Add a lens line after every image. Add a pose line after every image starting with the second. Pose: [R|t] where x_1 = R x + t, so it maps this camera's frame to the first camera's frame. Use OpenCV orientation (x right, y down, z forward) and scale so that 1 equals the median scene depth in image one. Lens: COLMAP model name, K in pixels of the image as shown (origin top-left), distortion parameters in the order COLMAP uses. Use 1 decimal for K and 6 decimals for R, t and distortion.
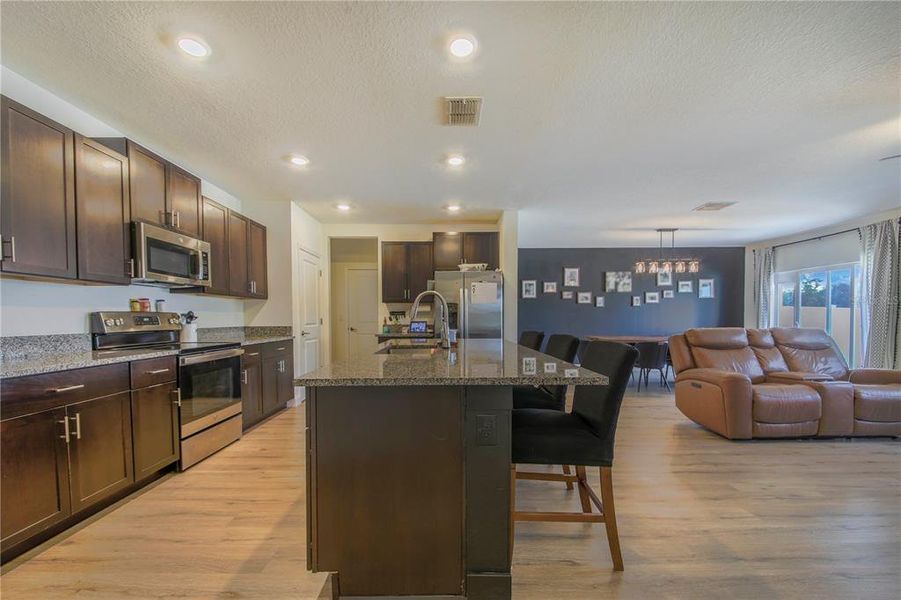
lens RADIAL K [[373.9, 0, 437.8], [0, 373.9, 325.1], [0, 0, 1]] dist [-0.008978, -0.002560]
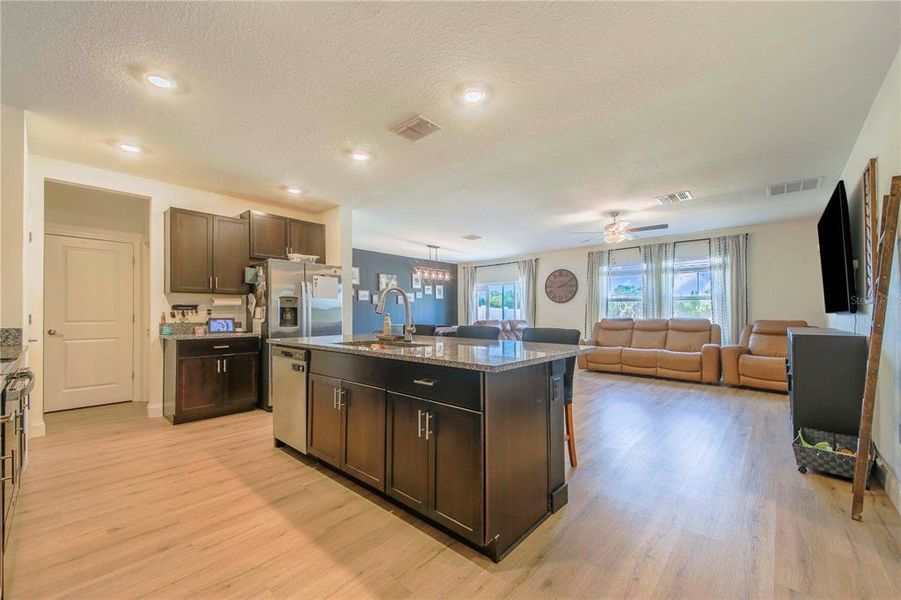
lens RADIAL K [[373.9, 0, 477.3], [0, 373.9, 301.3], [0, 0, 1]] dist [-0.008978, -0.002560]
pose [[0.604358, 0.026497, 0.796272, -0.334122], [0.016209, 0.998831, -0.045540, -0.000828], [-0.796548, 0.040429, 0.603222, 0.091851]]
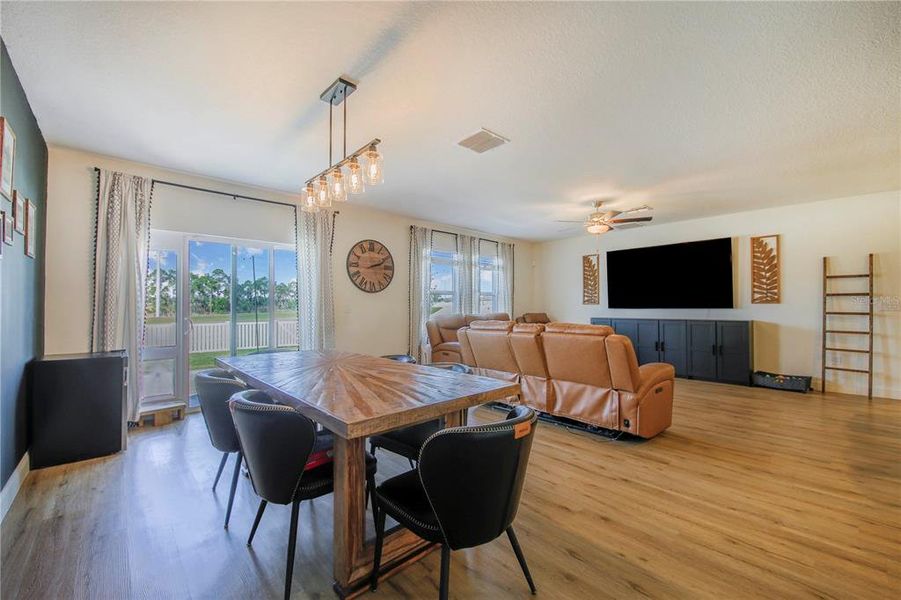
lens RADIAL K [[368.6, 0, 461.0], [0, 368.6, 298.5], [0, 0, 1]] dist [0.030151, -0.005256]
pose [[-0.710975, 0.016932, 0.703014, 0.249025], [0.018681, 0.999812, -0.005188, -0.034141], [-0.702969, 0.009444, -0.711157, 1.237791]]
